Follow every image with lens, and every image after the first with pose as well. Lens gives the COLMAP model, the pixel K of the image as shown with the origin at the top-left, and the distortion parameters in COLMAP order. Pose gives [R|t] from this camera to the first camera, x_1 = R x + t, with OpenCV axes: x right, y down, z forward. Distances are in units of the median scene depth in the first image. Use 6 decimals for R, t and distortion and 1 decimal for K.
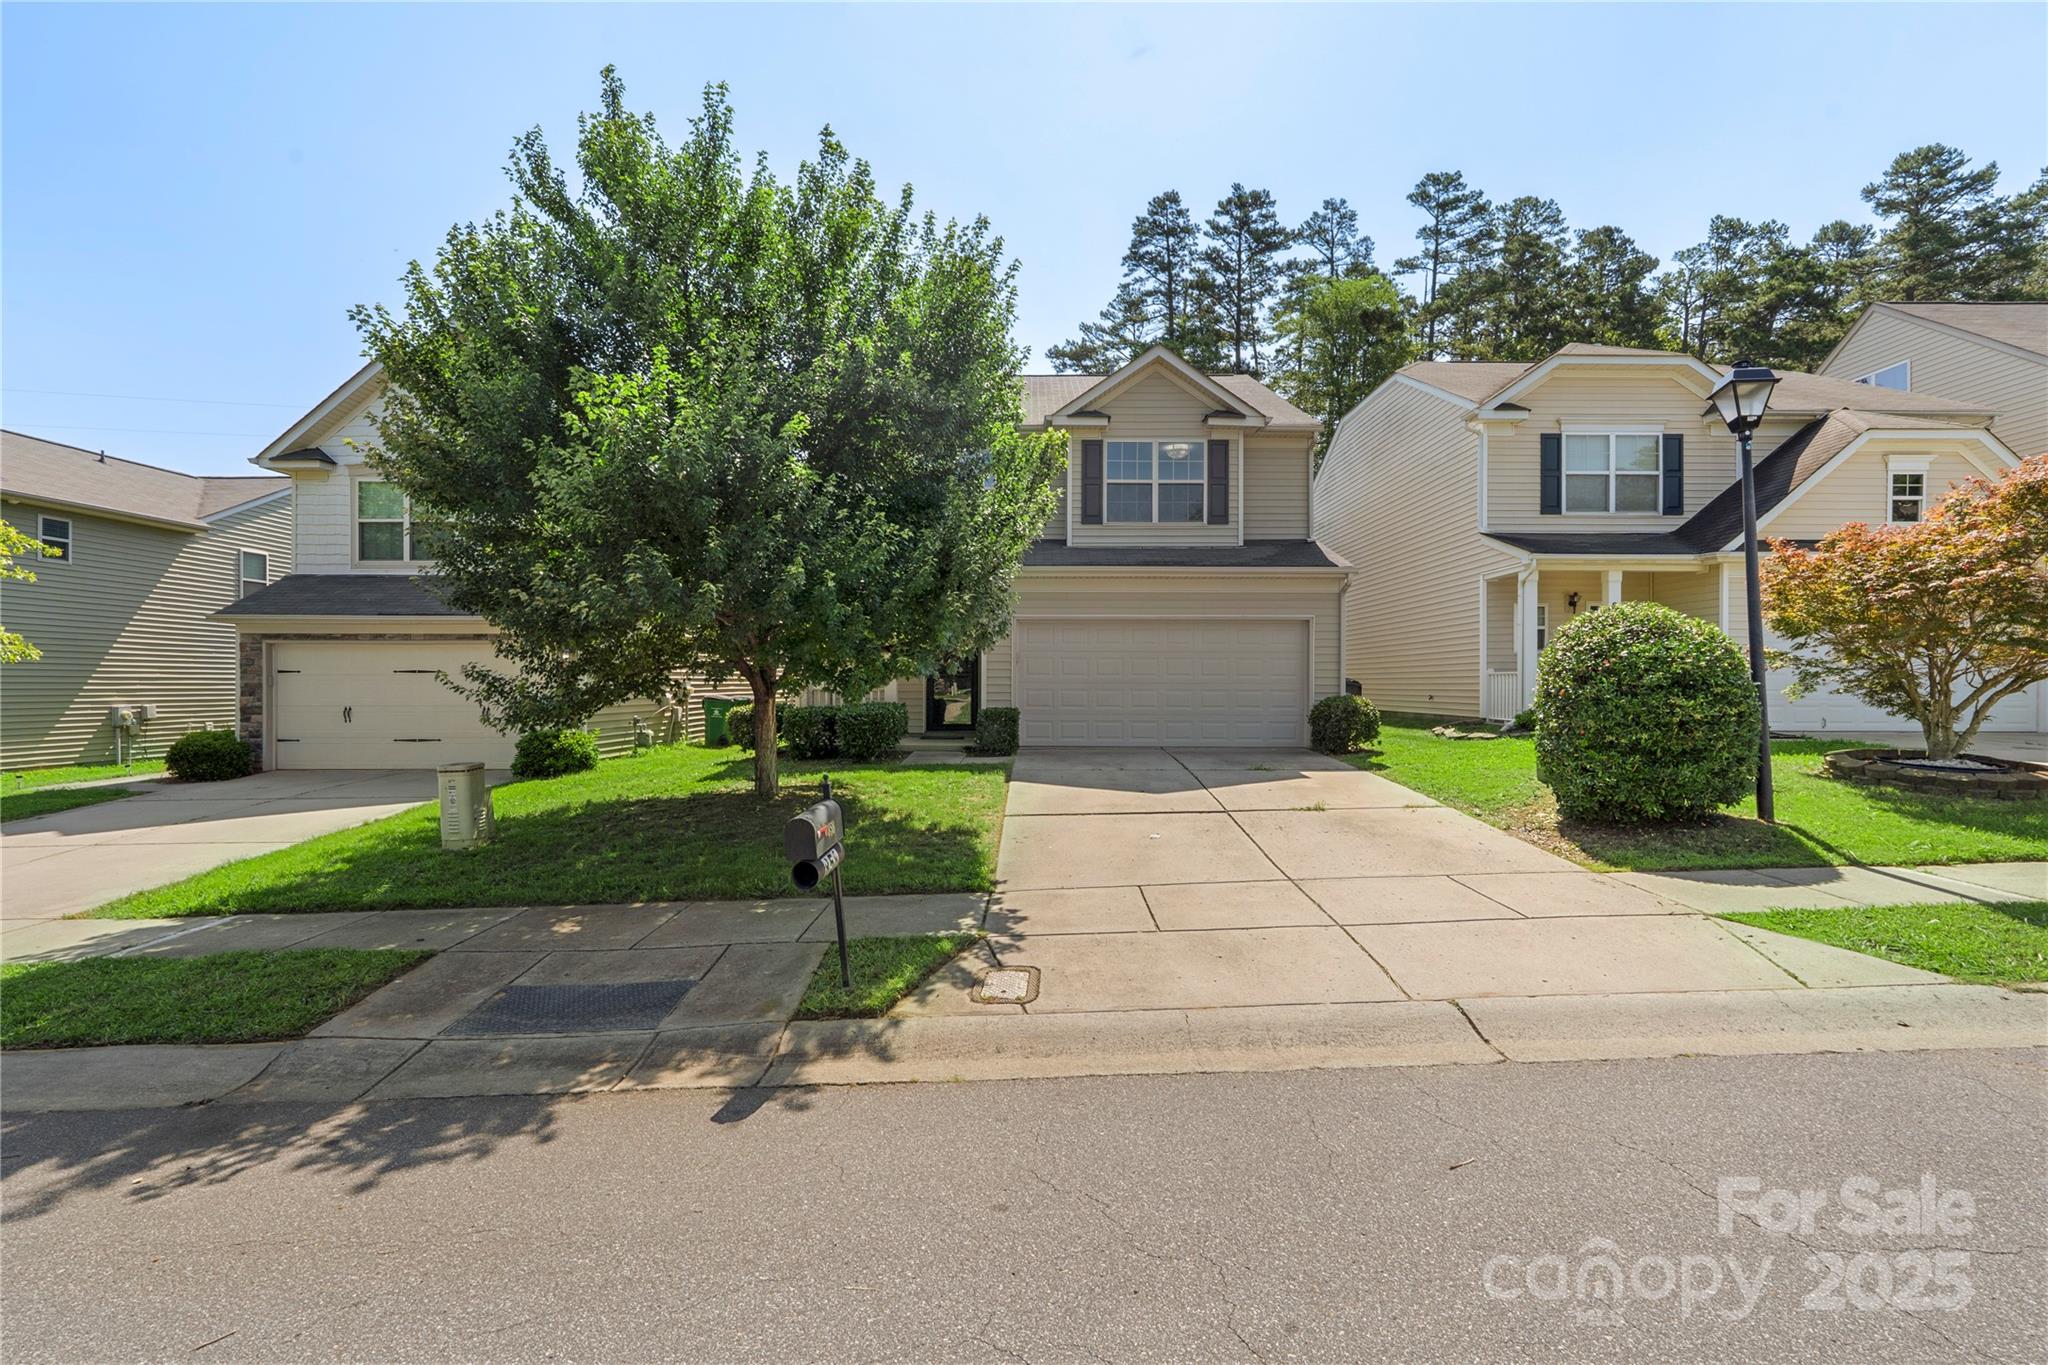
lens RADIAL K [[897.8, 0, 914.6], [0, 897.8, 668.5], [0, 0, 1]] dist [-0.002015, -0.000284]
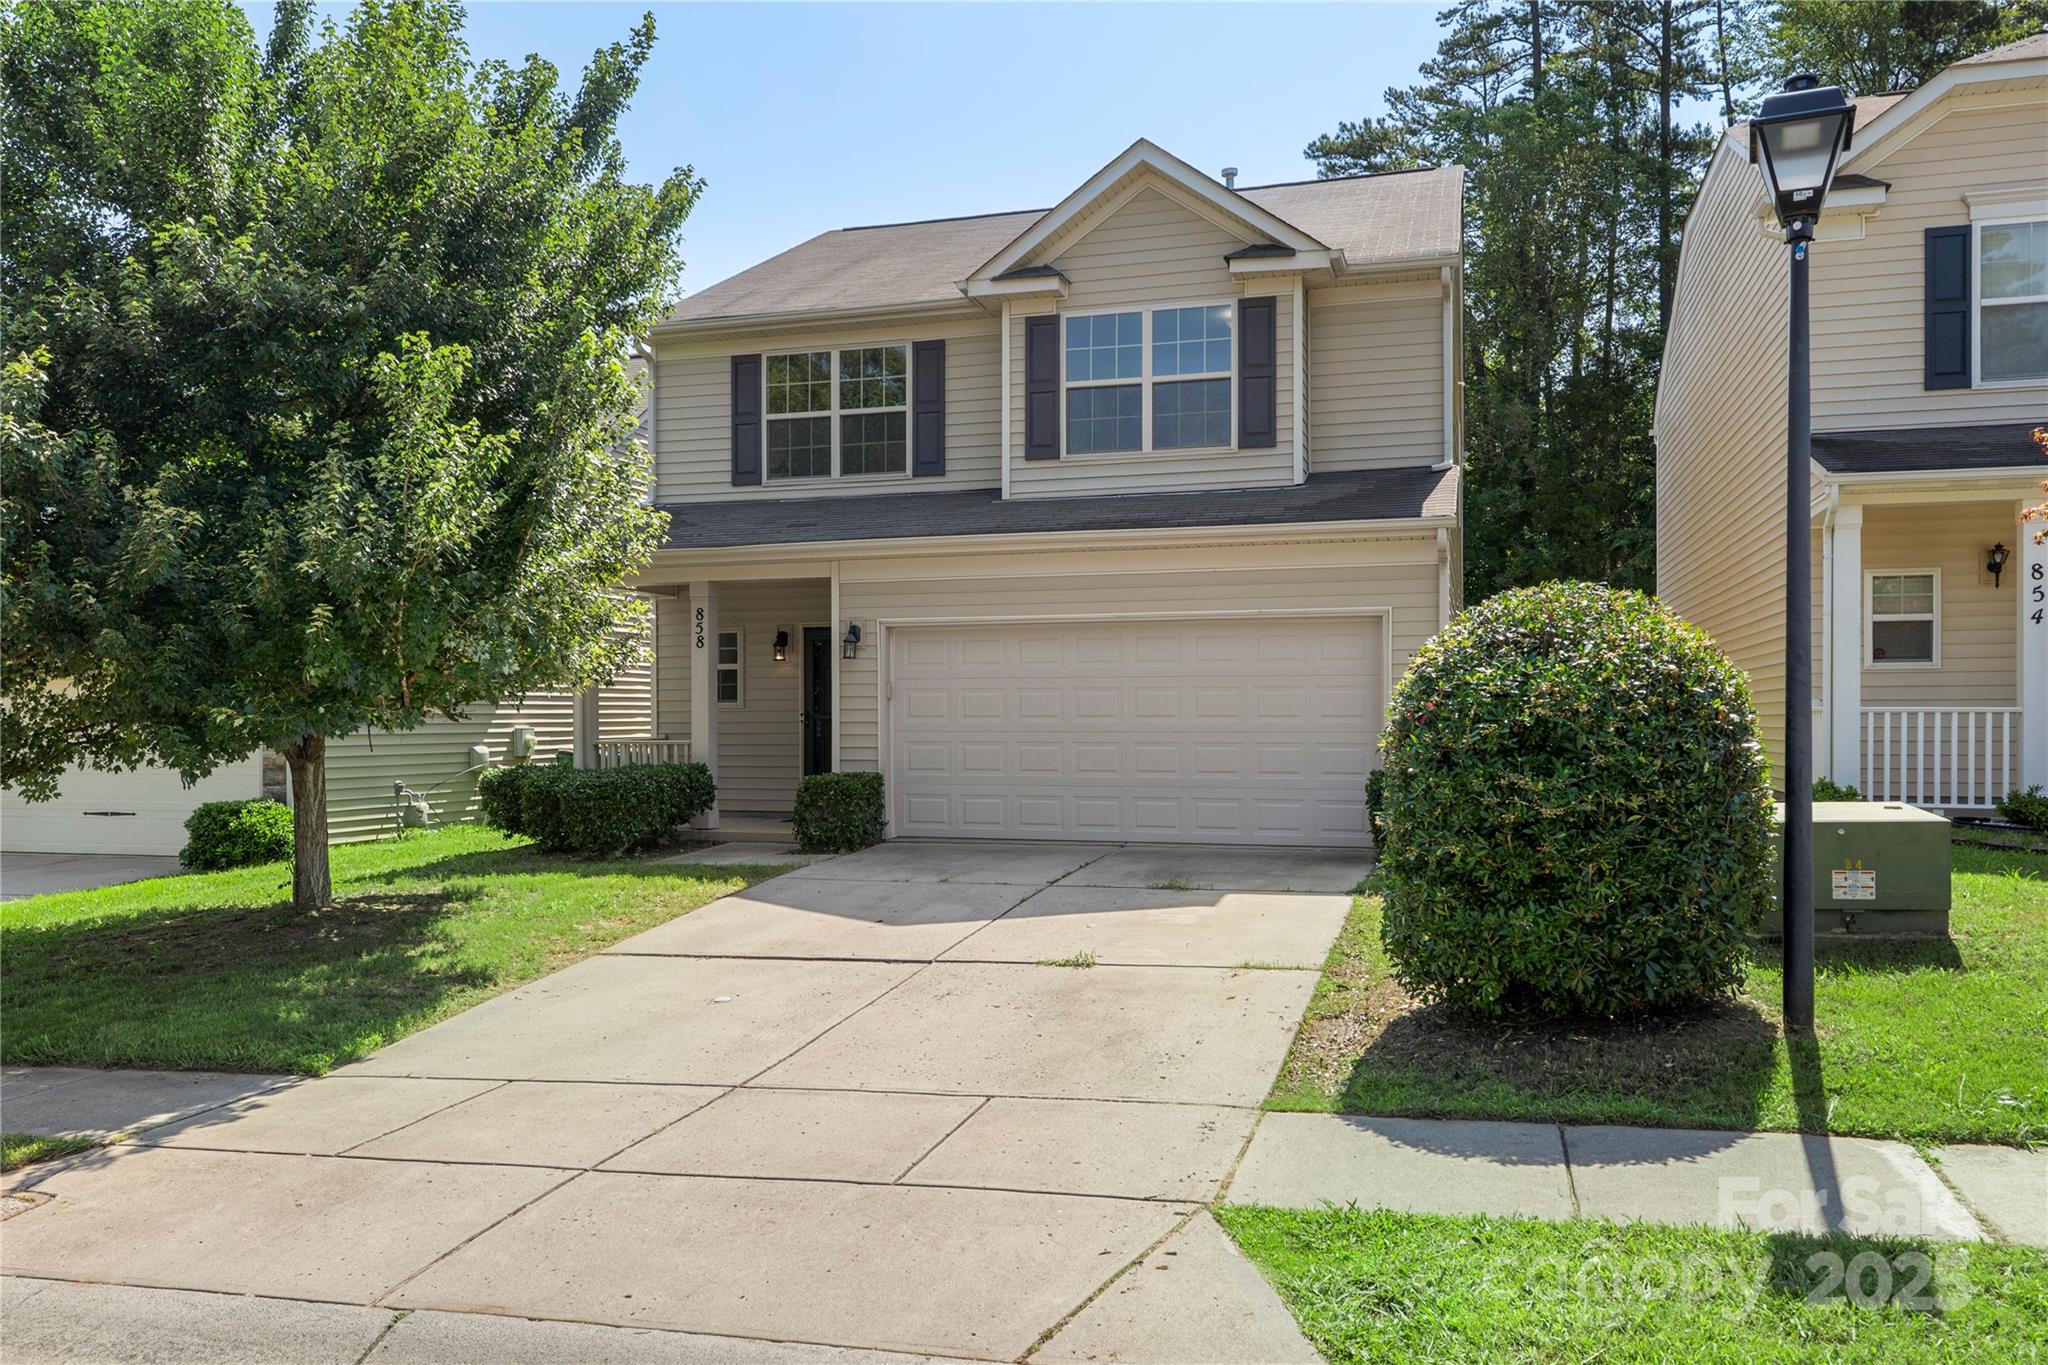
lens RADIAL K [[1472.4, 0, 1020.5], [0, 1472.4, 696.0], [0, 0, 1]] dist [0.007920, -0.007543]
pose [[0.961144, -0.009263, -0.275893, 0.447975], [0.010518, 0.999940, 0.003068, -0.009486], [0.275848, -0.005850, 0.961183, 0.069884]]
